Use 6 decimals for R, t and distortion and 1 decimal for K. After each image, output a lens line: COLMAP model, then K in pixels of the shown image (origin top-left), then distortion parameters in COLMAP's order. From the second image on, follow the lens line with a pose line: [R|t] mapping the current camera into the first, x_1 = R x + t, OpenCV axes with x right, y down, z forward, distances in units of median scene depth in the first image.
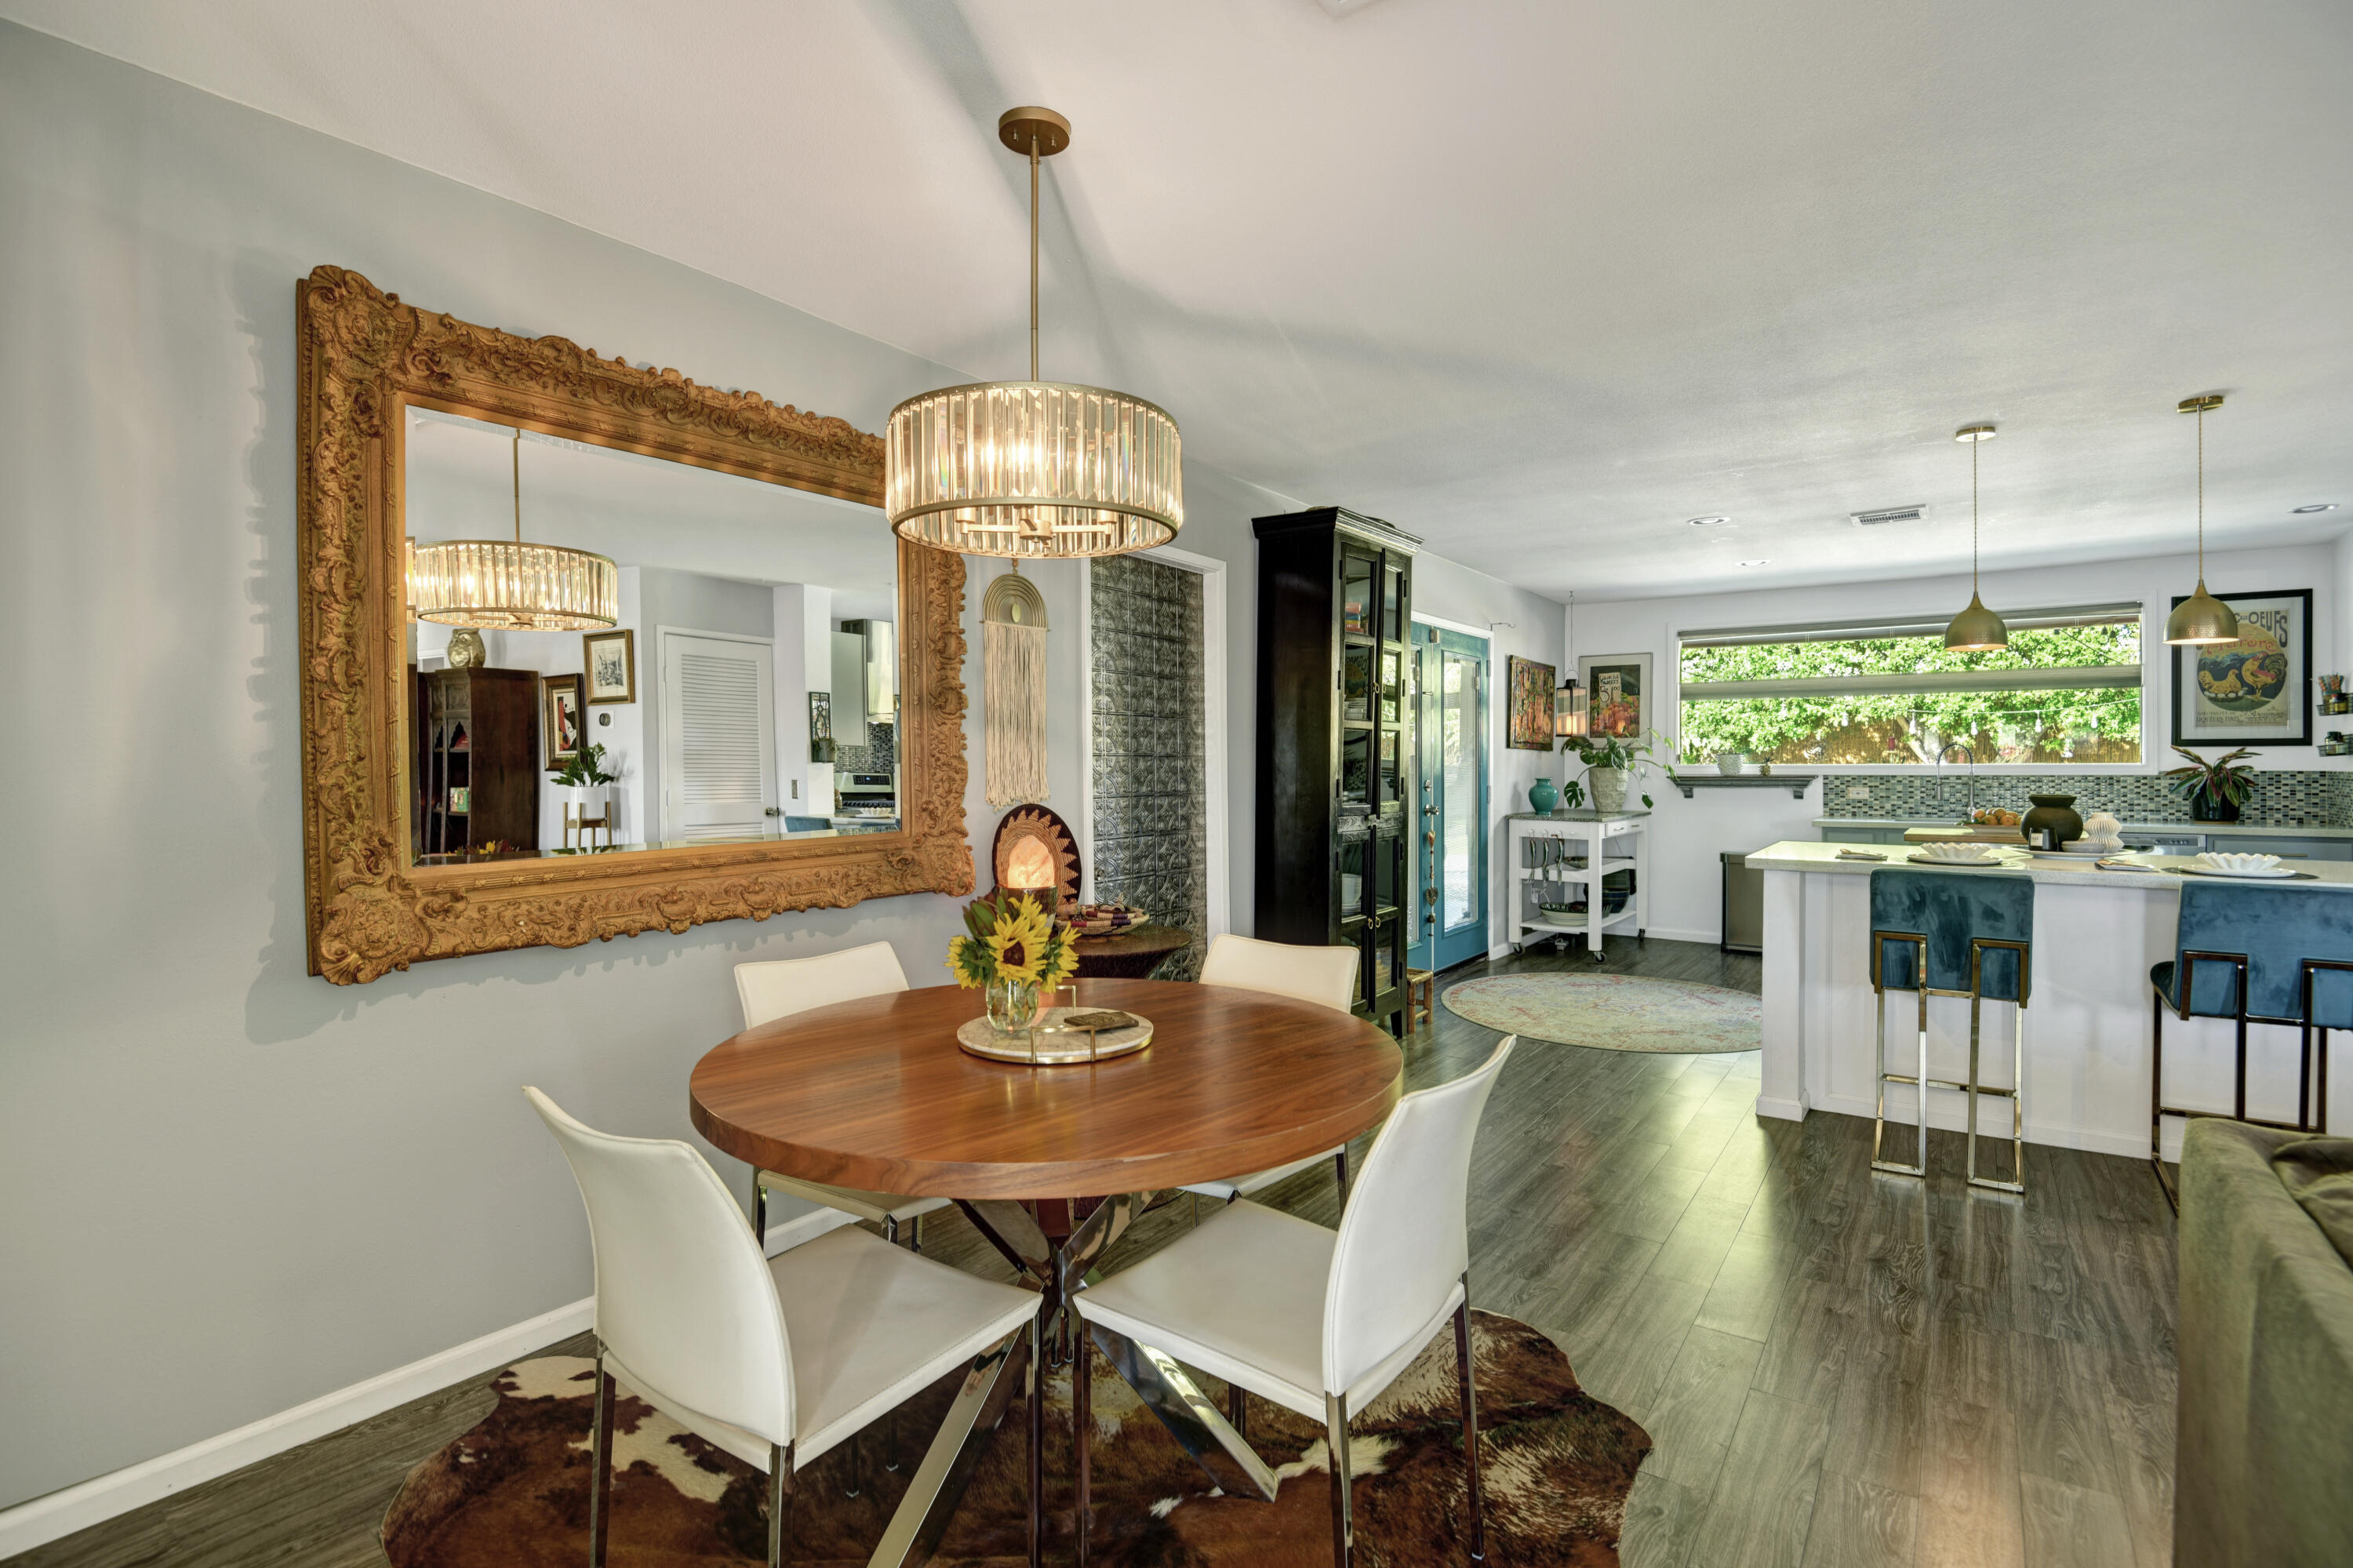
lens RADIAL K [[1088.7, 0, 1191.7], [0, 1088.7, 760.8], [0, 0, 1]] dist [0.009949, -0.031550]
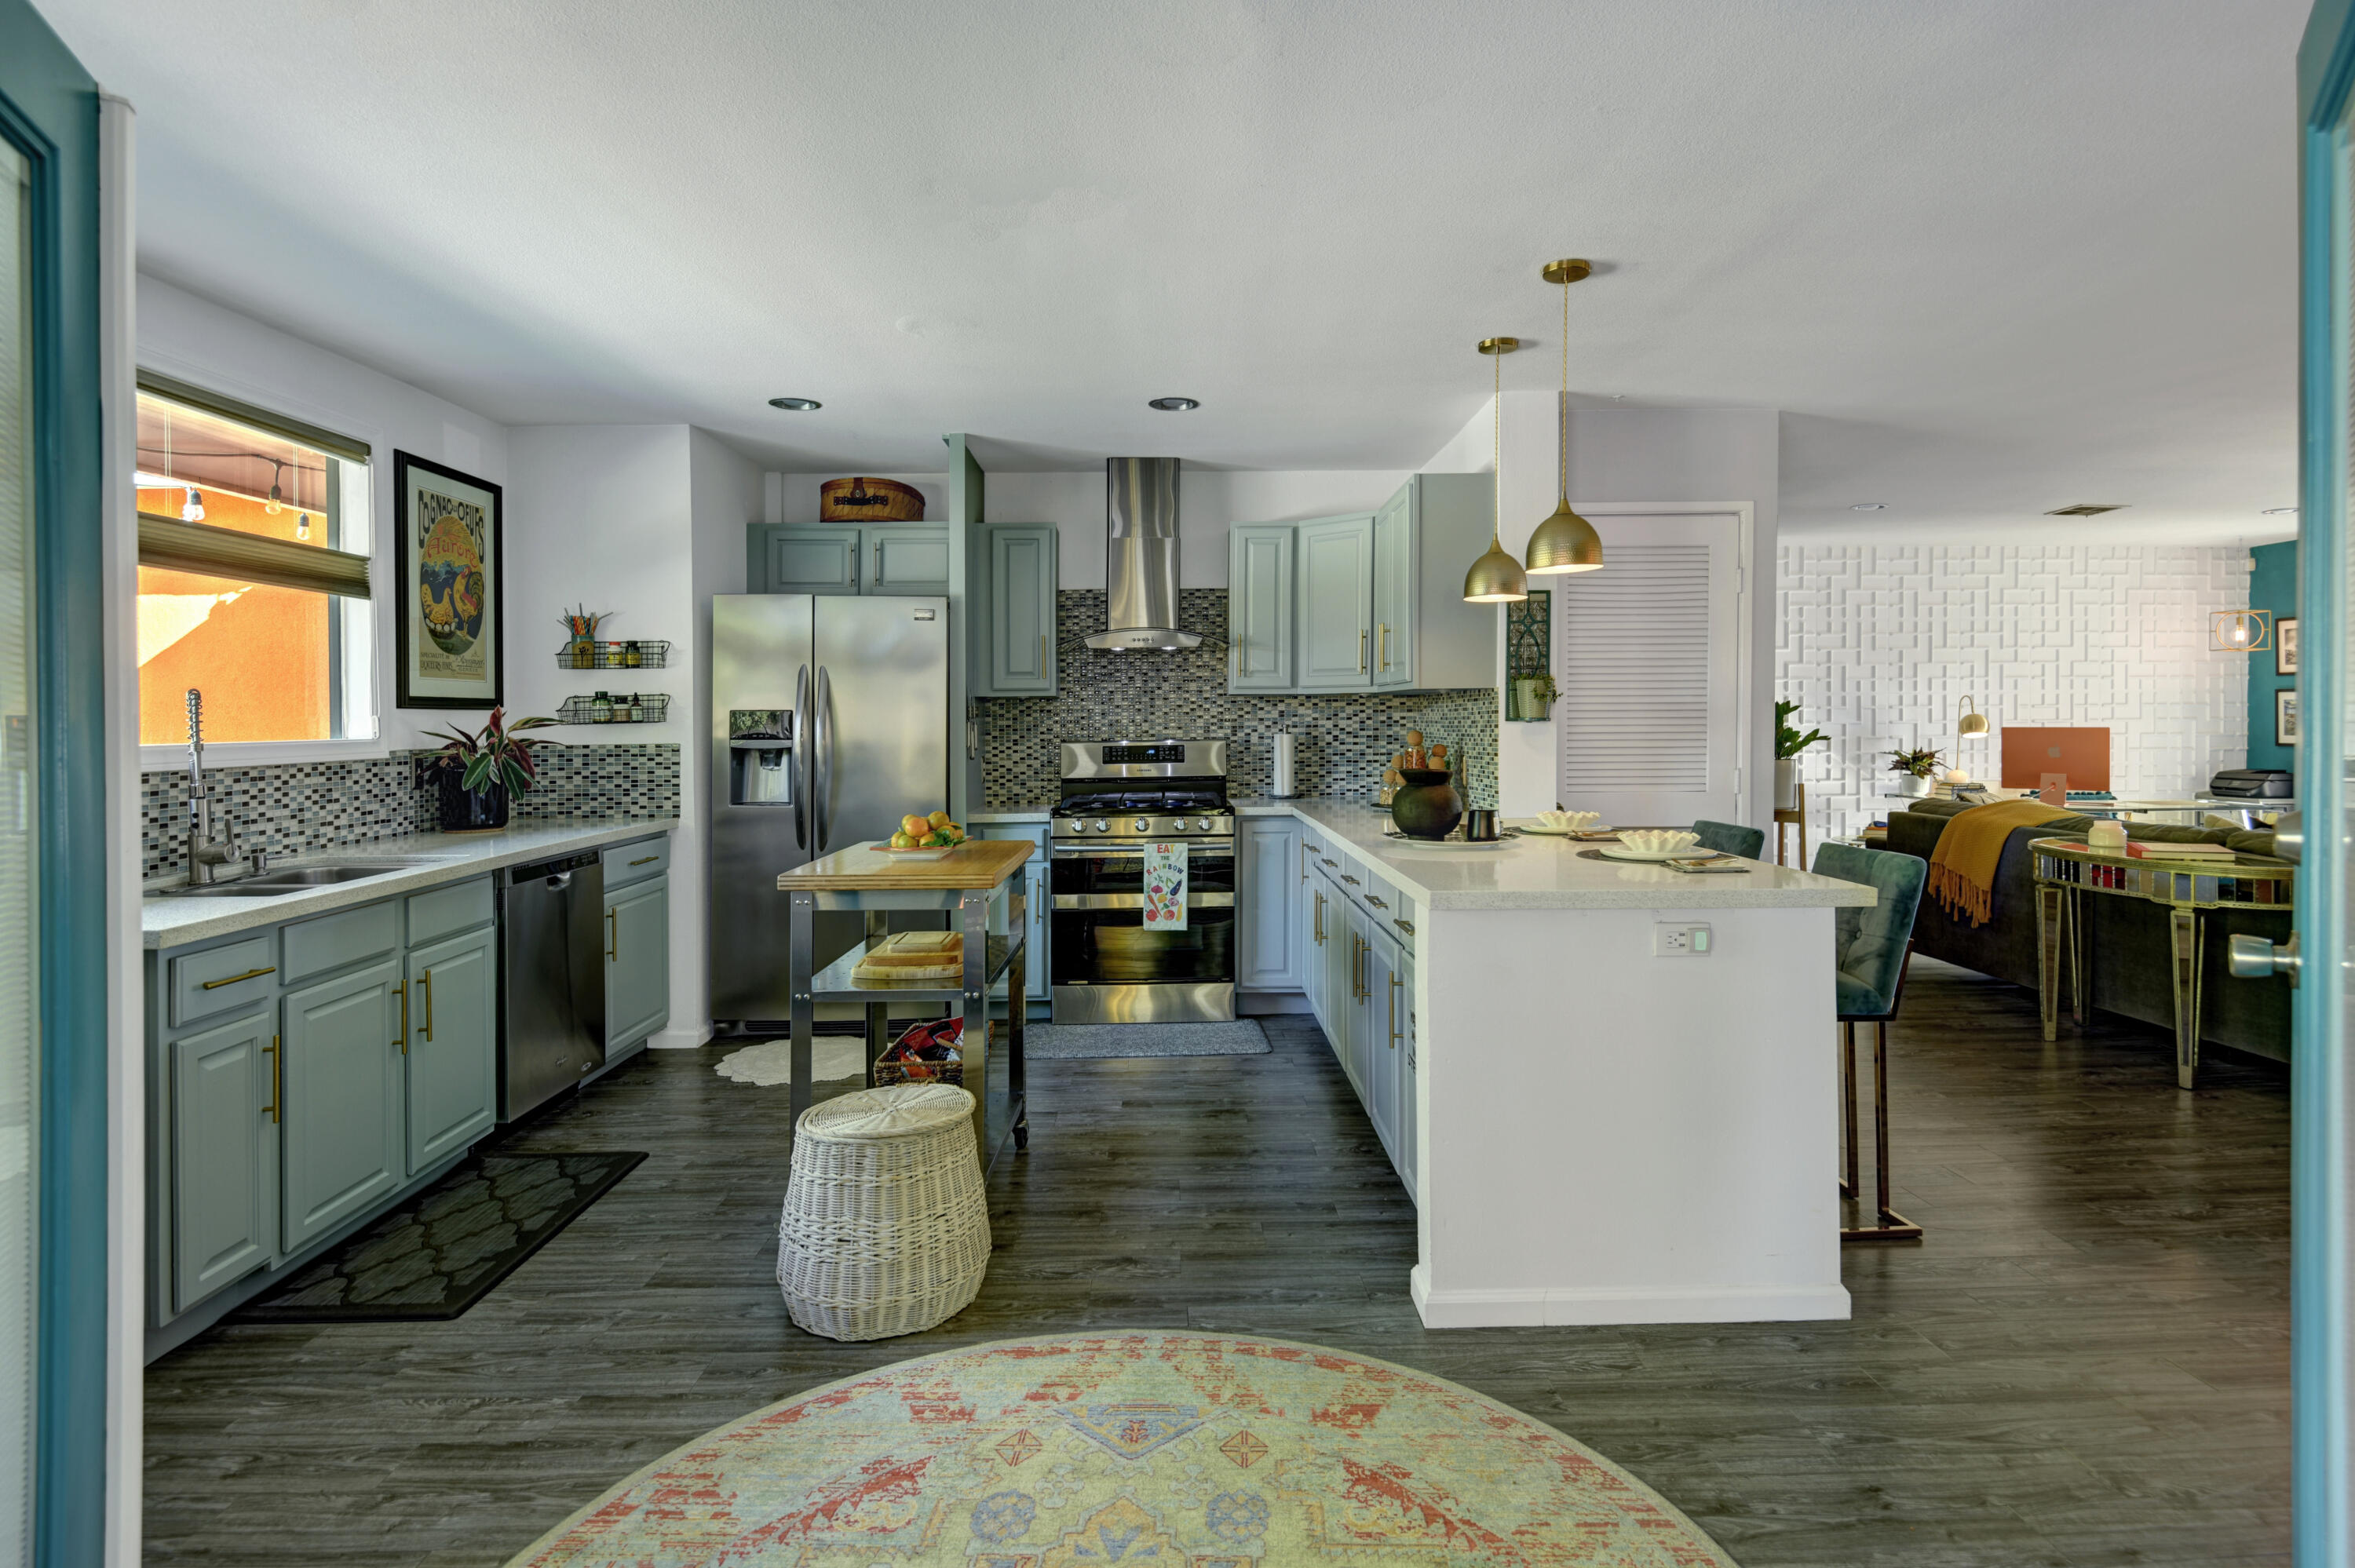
lens RADIAL K [[1202.2, 0, 1176.0], [0, 1202.2, 808.8], [0, 0, 1]] dist [0.021822, -0.046611]
pose [[-0.586121, -0.053361, 0.808465, 0.113703], [0.007909, 0.997405, 0.071565, -0.001980], [-0.810185, 0.048340, -0.584177, 0.874917]]
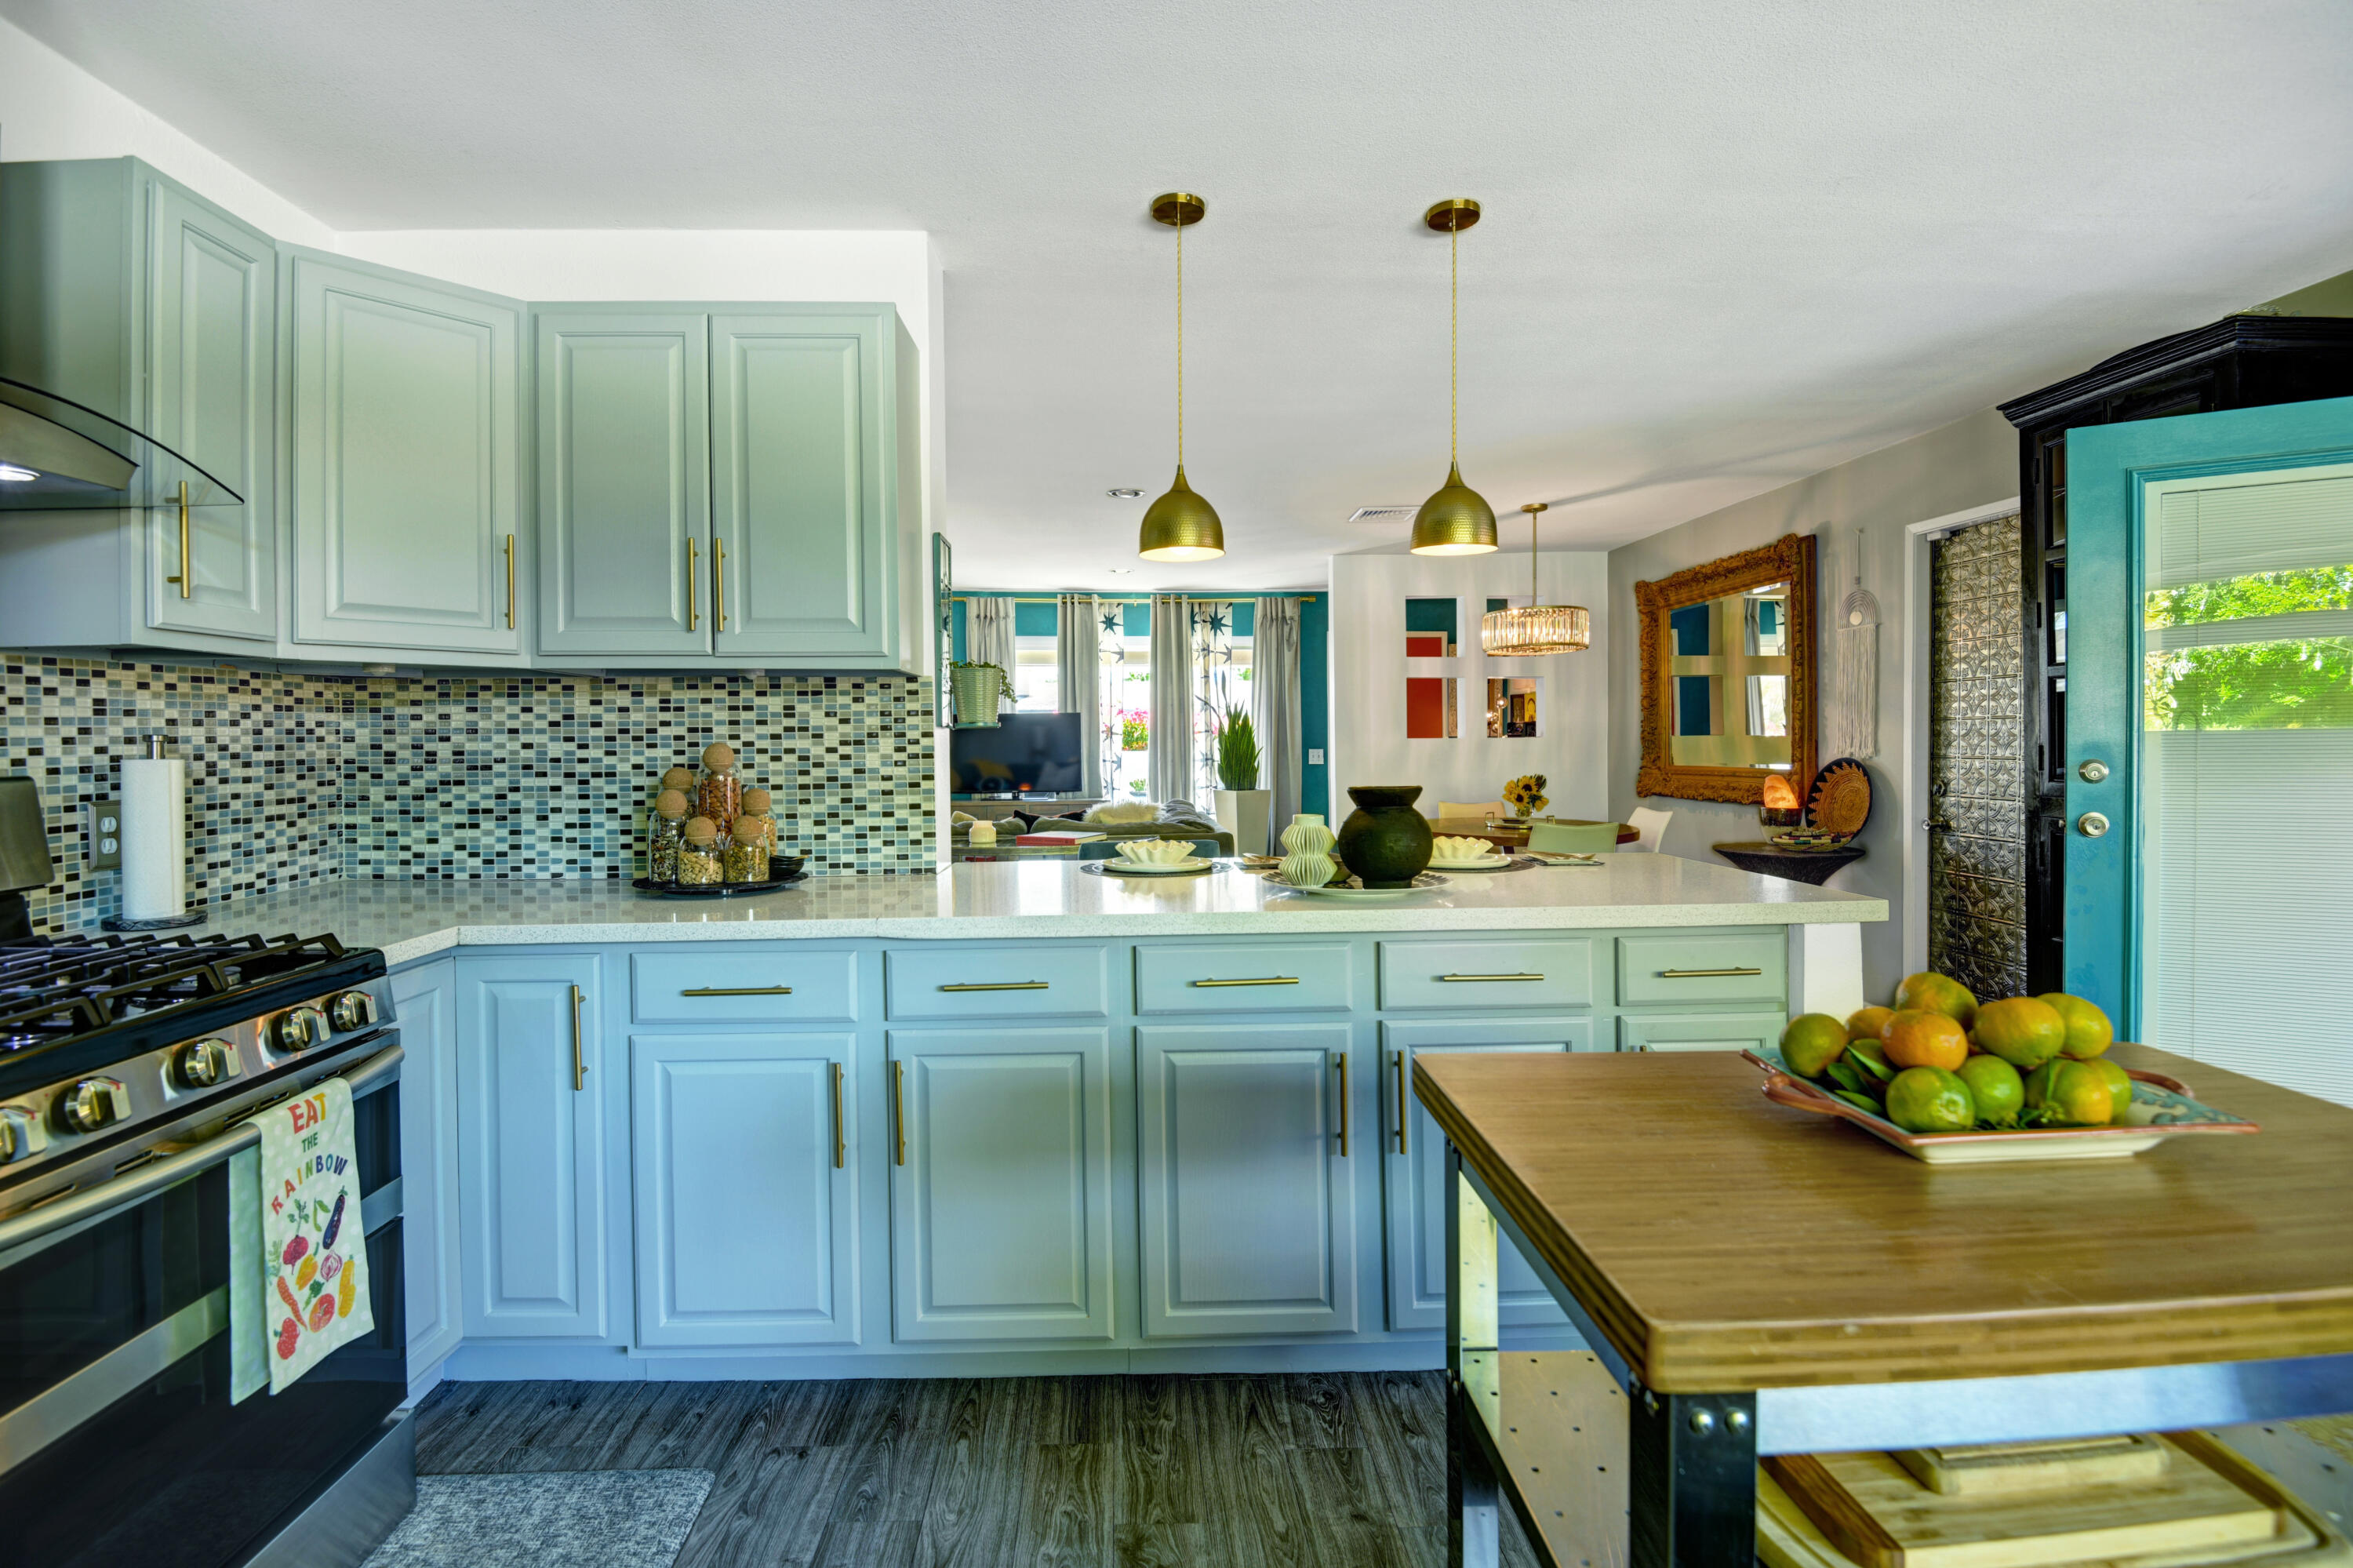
lens RADIAL K [[1088.7, 0, 1191.7], [0, 1088.7, 760.8], [0, 0, 1]] dist [0.009949, -0.031550]
pose [[-0.772970, 0.020555, -0.634110, 0.660376], [0.010932, 0.999758, 0.019081, 0.004017], [0.634349, 0.007817, -0.773007, 0.734772]]
